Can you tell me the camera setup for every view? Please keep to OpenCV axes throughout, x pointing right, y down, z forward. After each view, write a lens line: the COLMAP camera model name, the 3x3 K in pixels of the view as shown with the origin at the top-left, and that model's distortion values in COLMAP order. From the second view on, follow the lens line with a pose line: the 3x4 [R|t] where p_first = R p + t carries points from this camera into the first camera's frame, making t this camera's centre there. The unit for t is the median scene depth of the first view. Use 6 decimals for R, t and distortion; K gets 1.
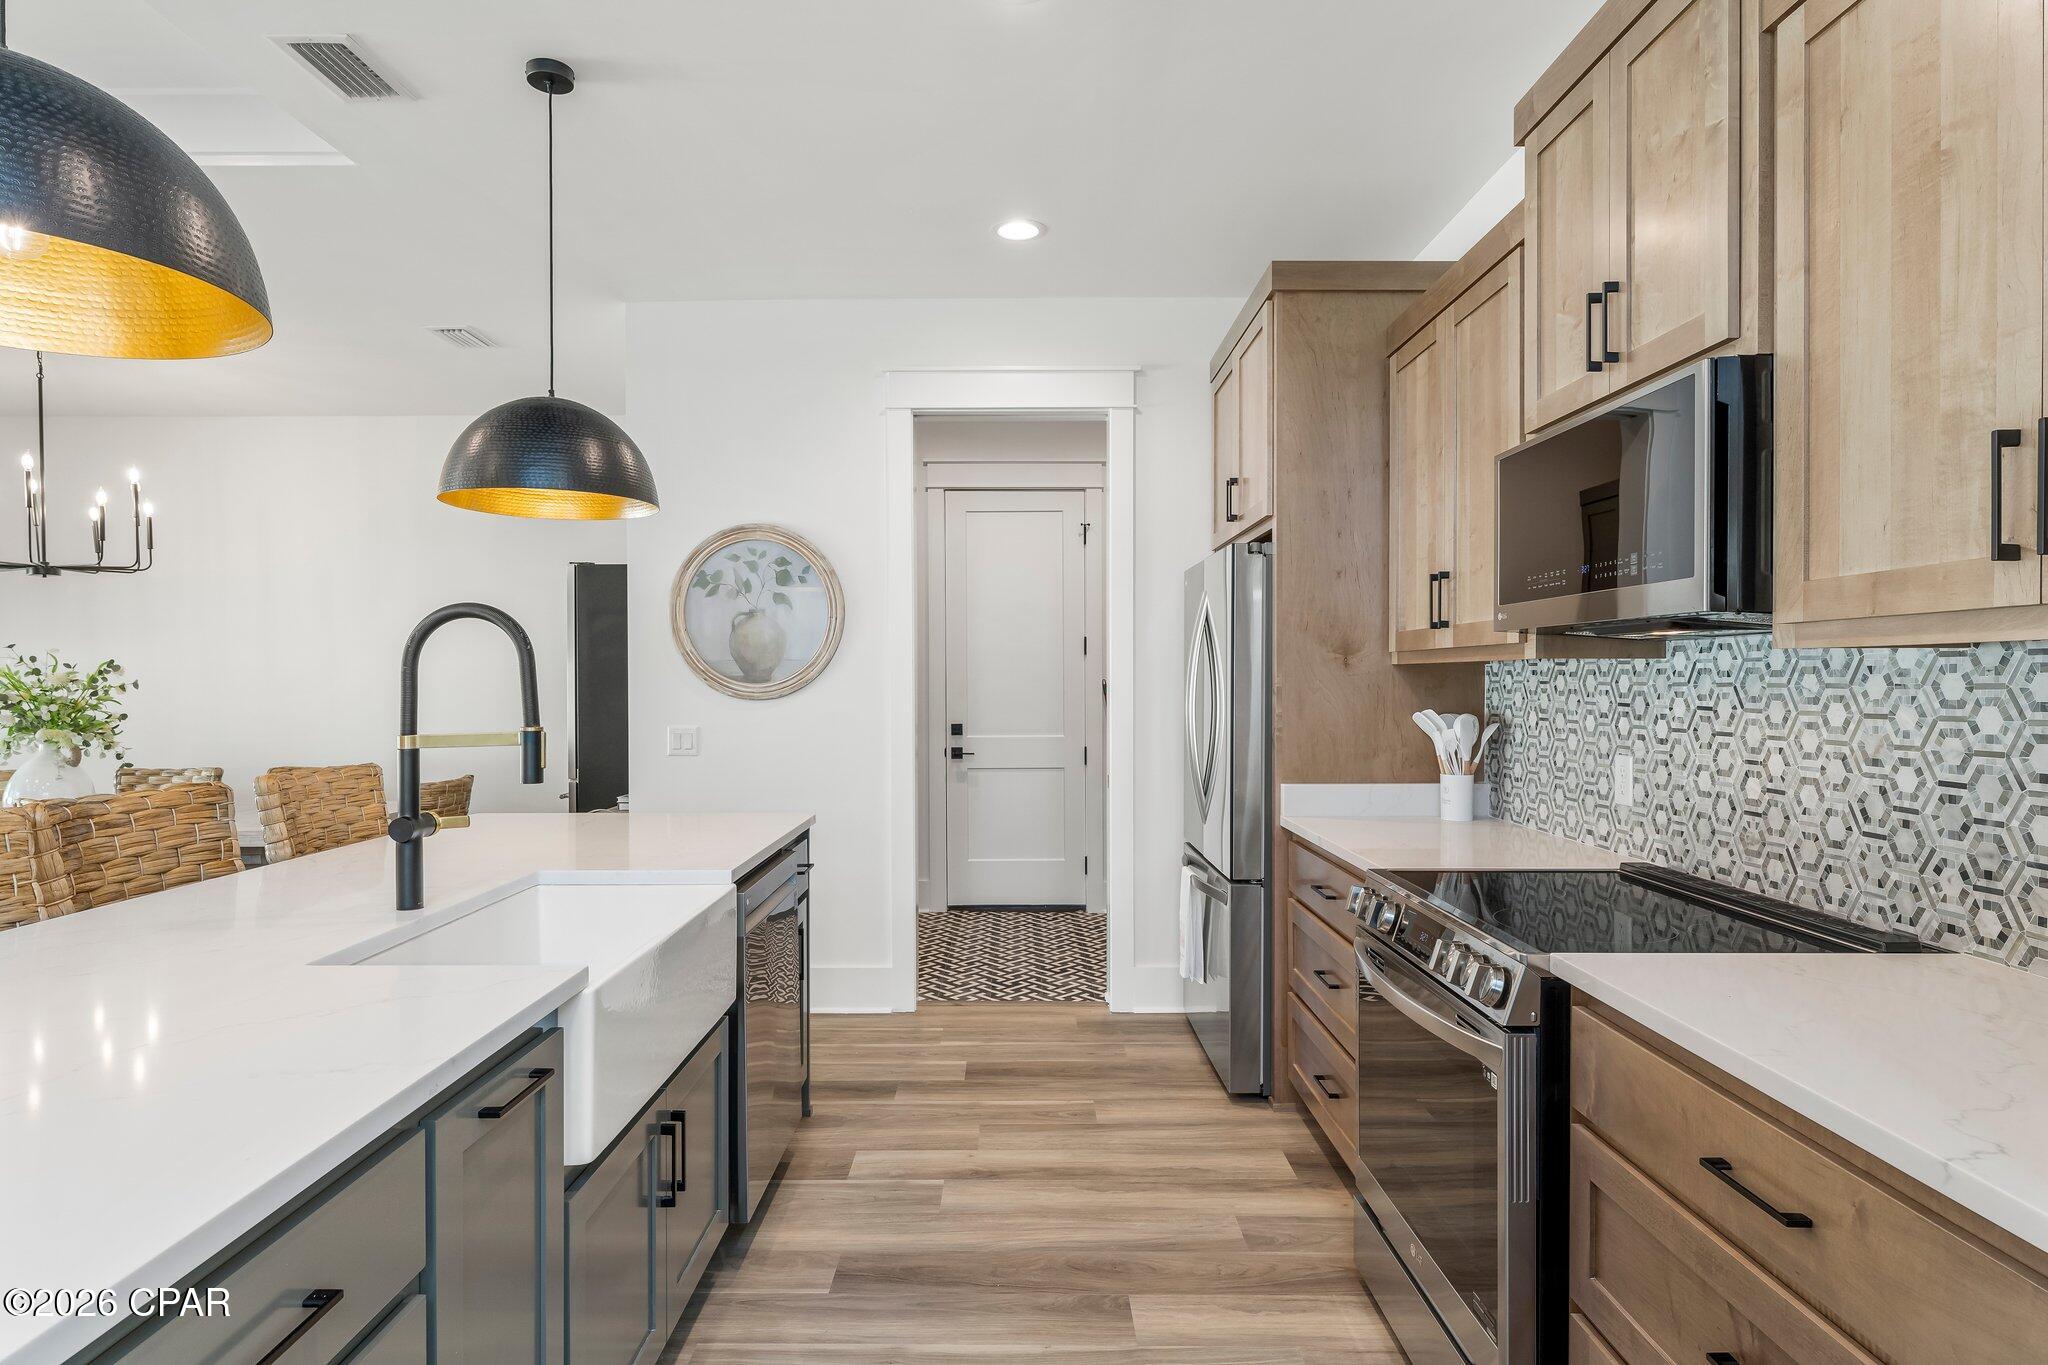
lens RADIAL K [[1085.4, 0, 1019.8], [0, 1085.4, 686.8], [0, 0, 1]] dist [-0.003579, -0.001252]
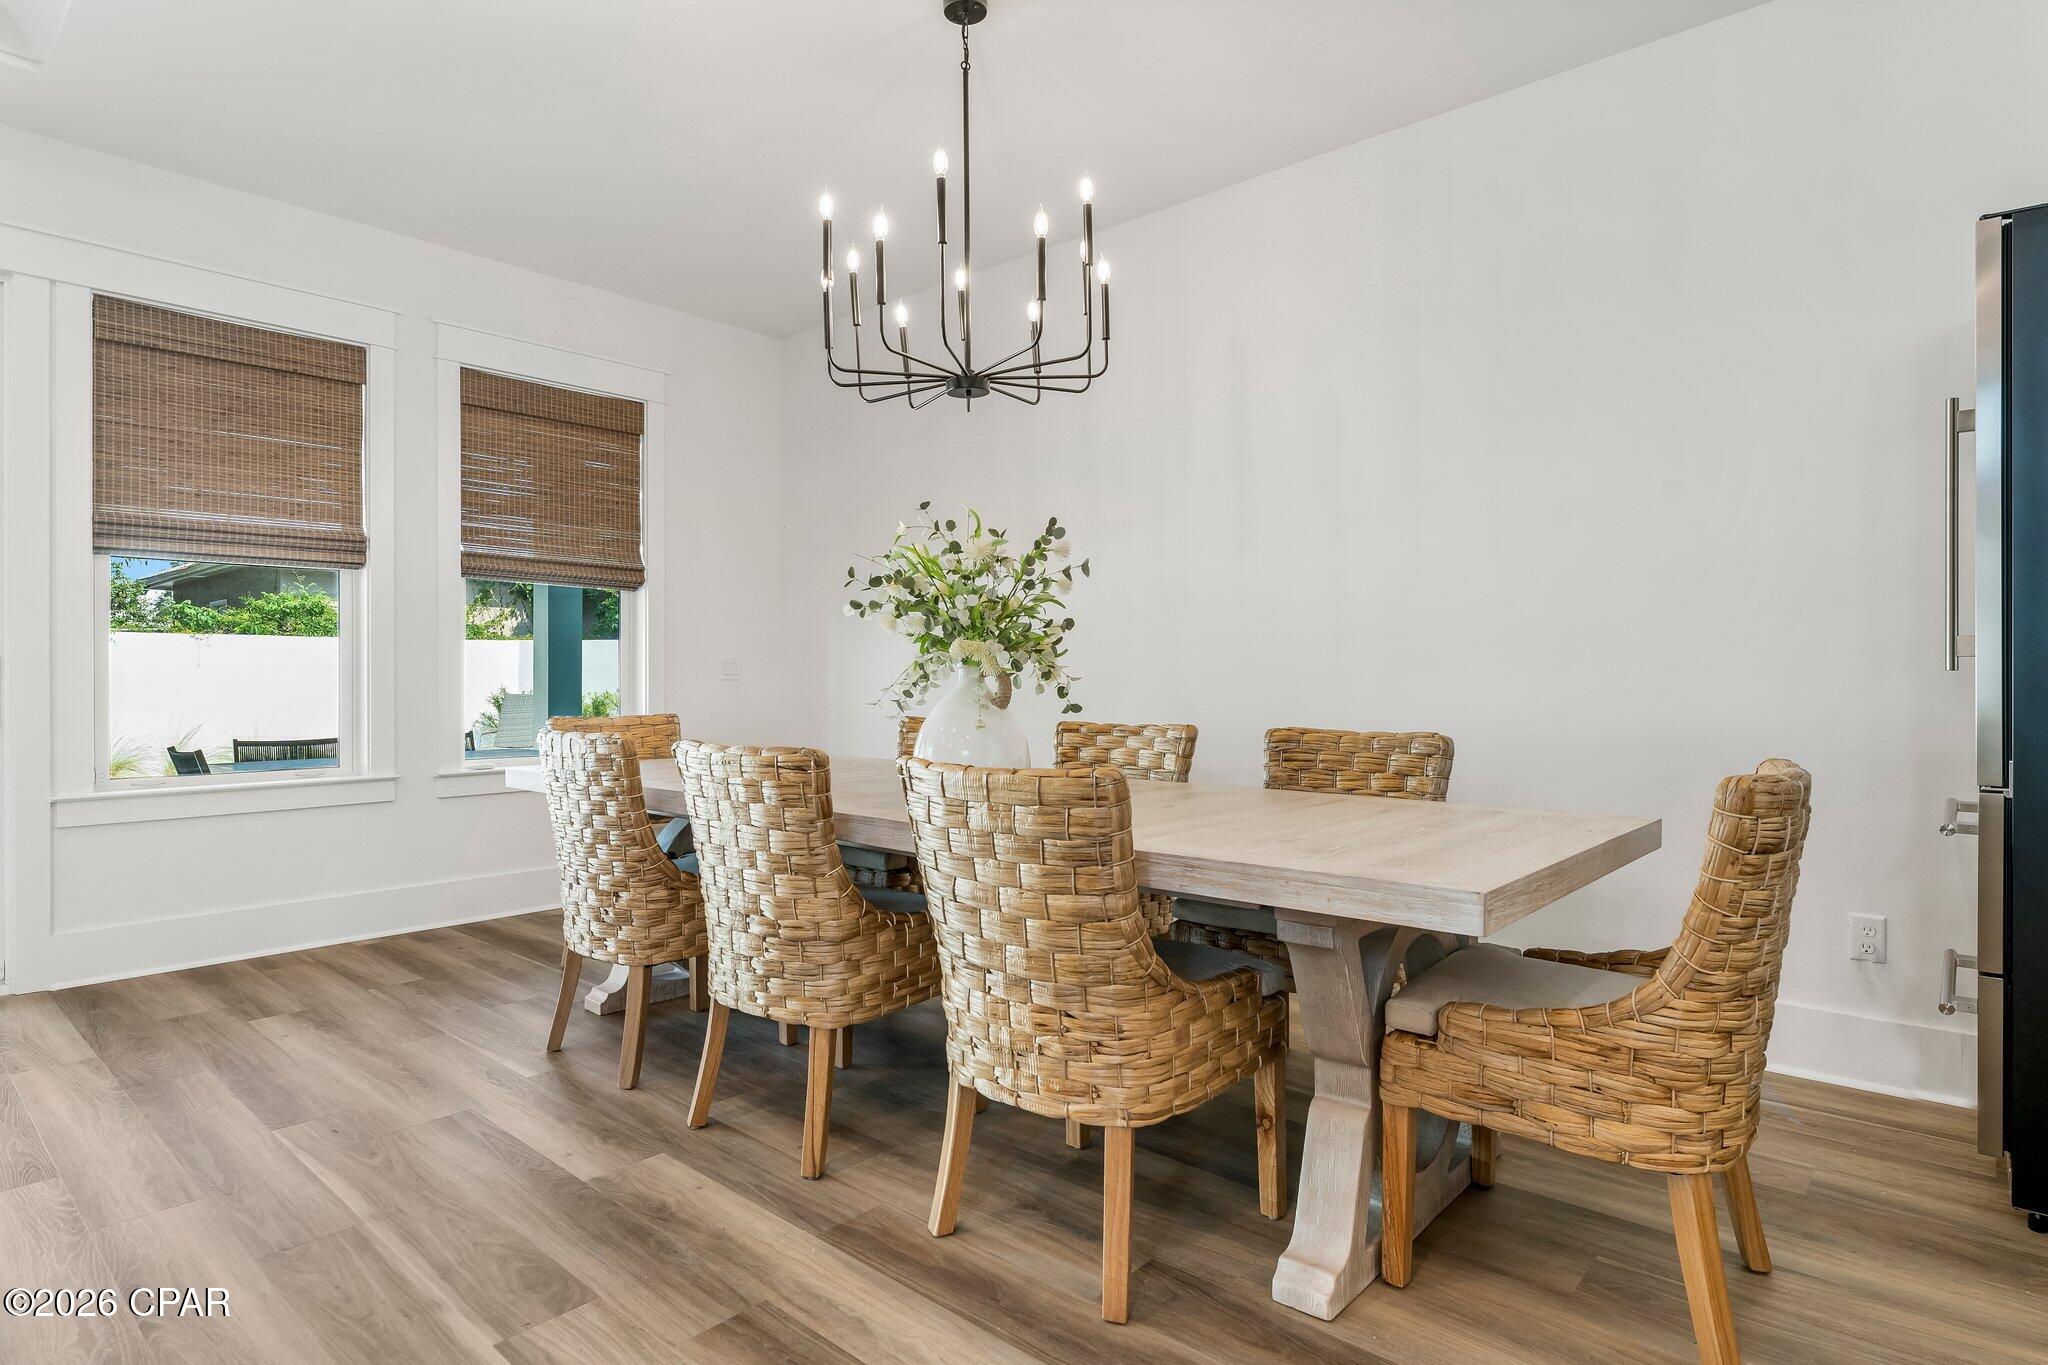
lens RADIAL K [[1080.9, 0, 1024.0], [0, 1080.9, 682.5], [0, 0, 1]] dist [0.000366, 0.000323]
pose [[0.750815, 0.005371, -0.660491, -0.690267], [-0.007133, 0.999975, 0.000024, 0.085517], [0.660474, 0.004693, 0.750834, 0.819040]]
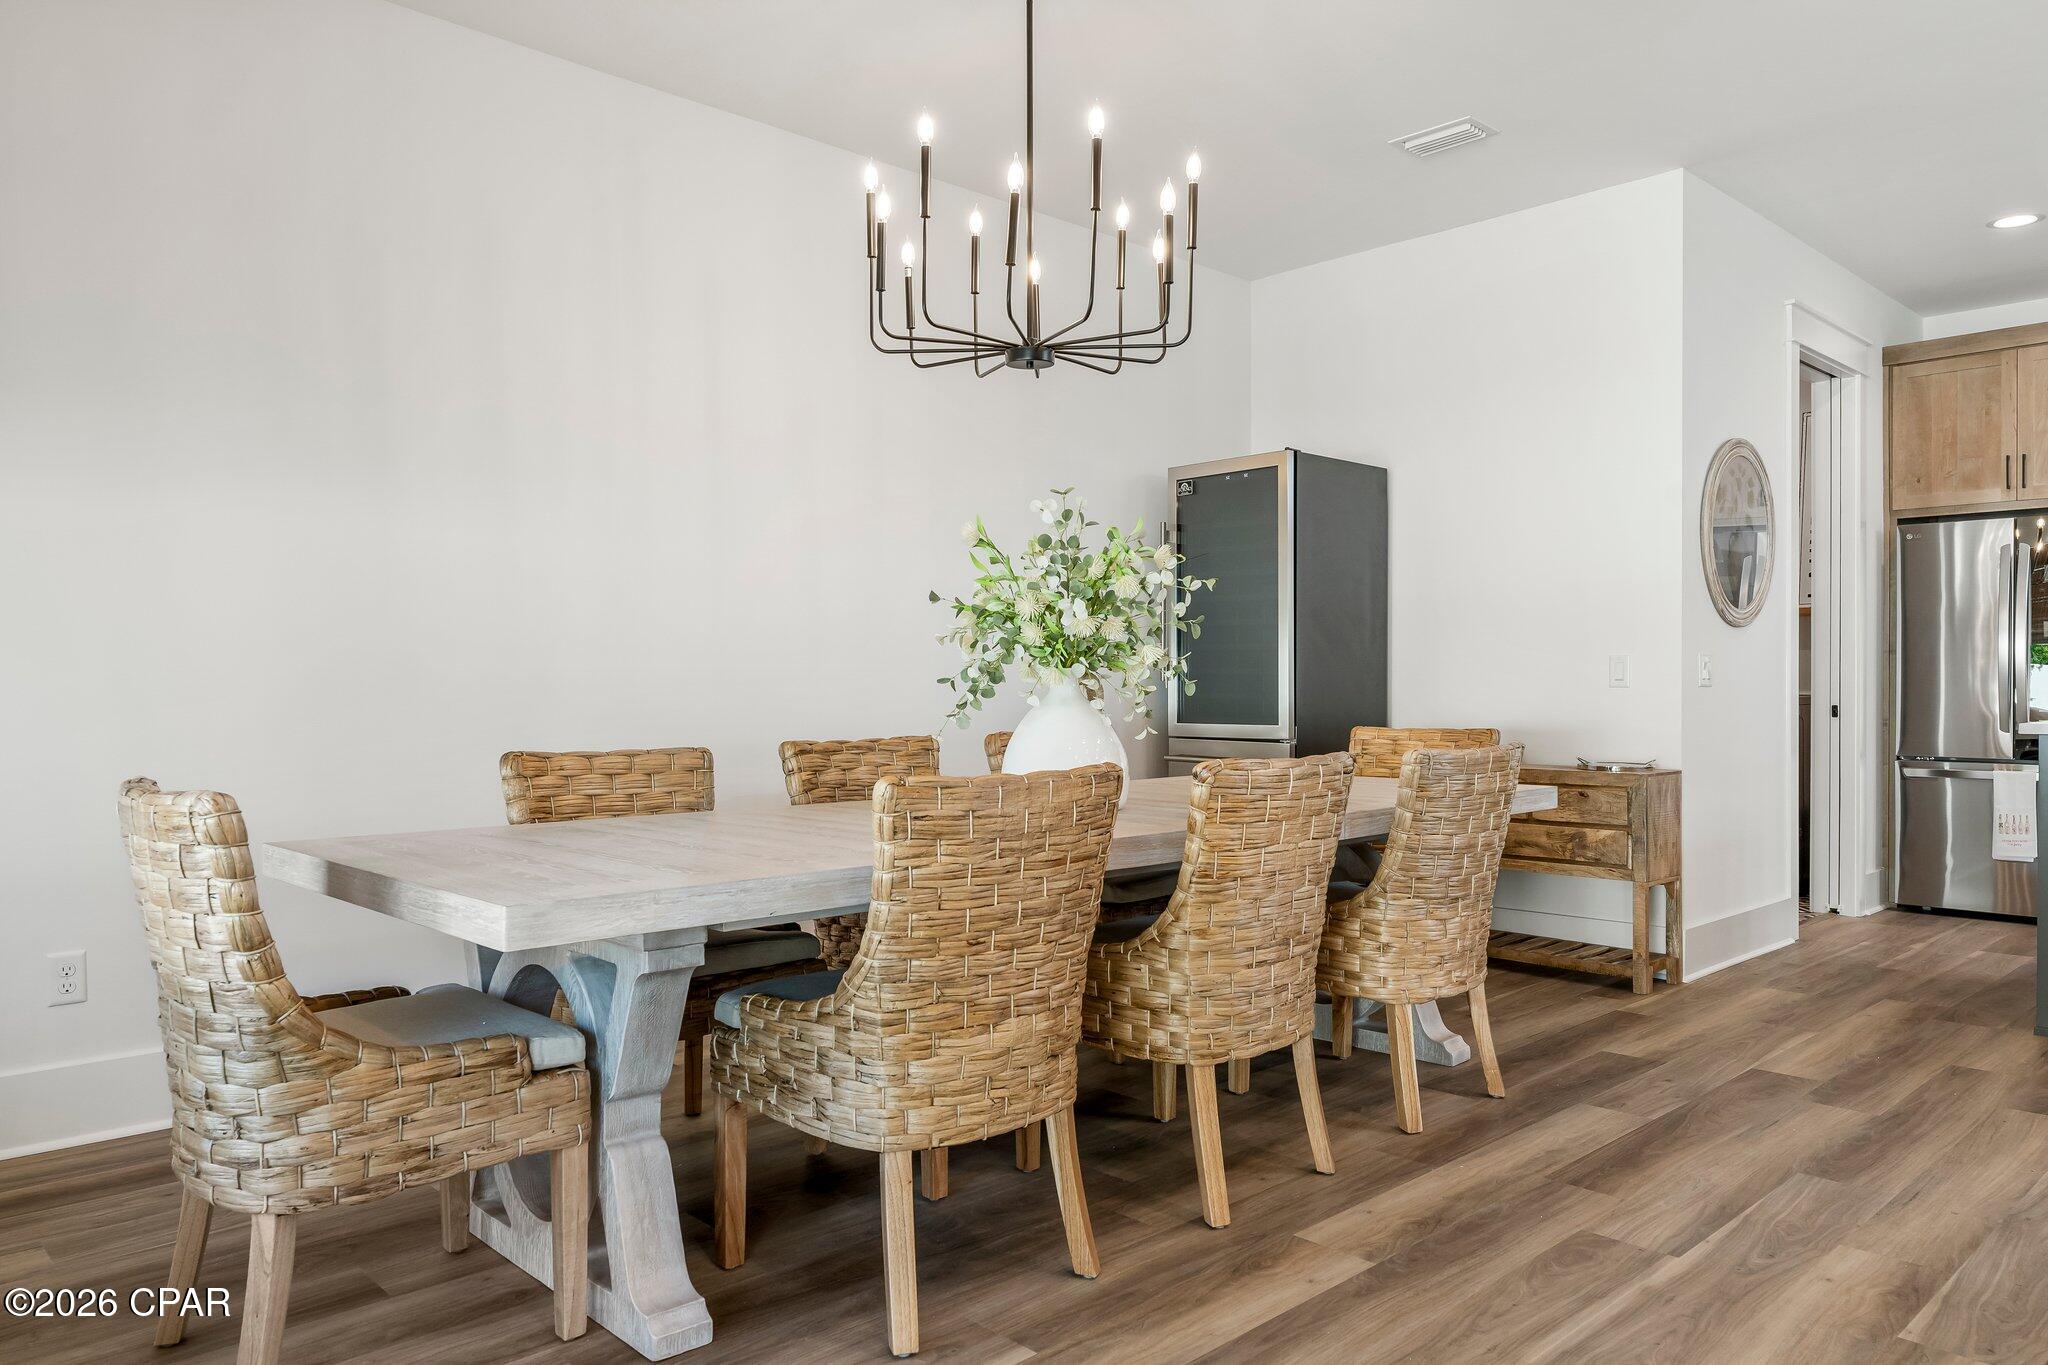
lens RADIAL K [[1348.7, 0, 1024.0], [0, 1348.7, 682.5], [0, 0, 1]] dist [-0.000091, 0.001045]
pose [[0.732589, 0.003311, 0.680664, -1.946948], [0.005004, 0.999935, -0.010249, 0.090301], [-0.680653, 0.010914, 0.732524, 0.738959]]
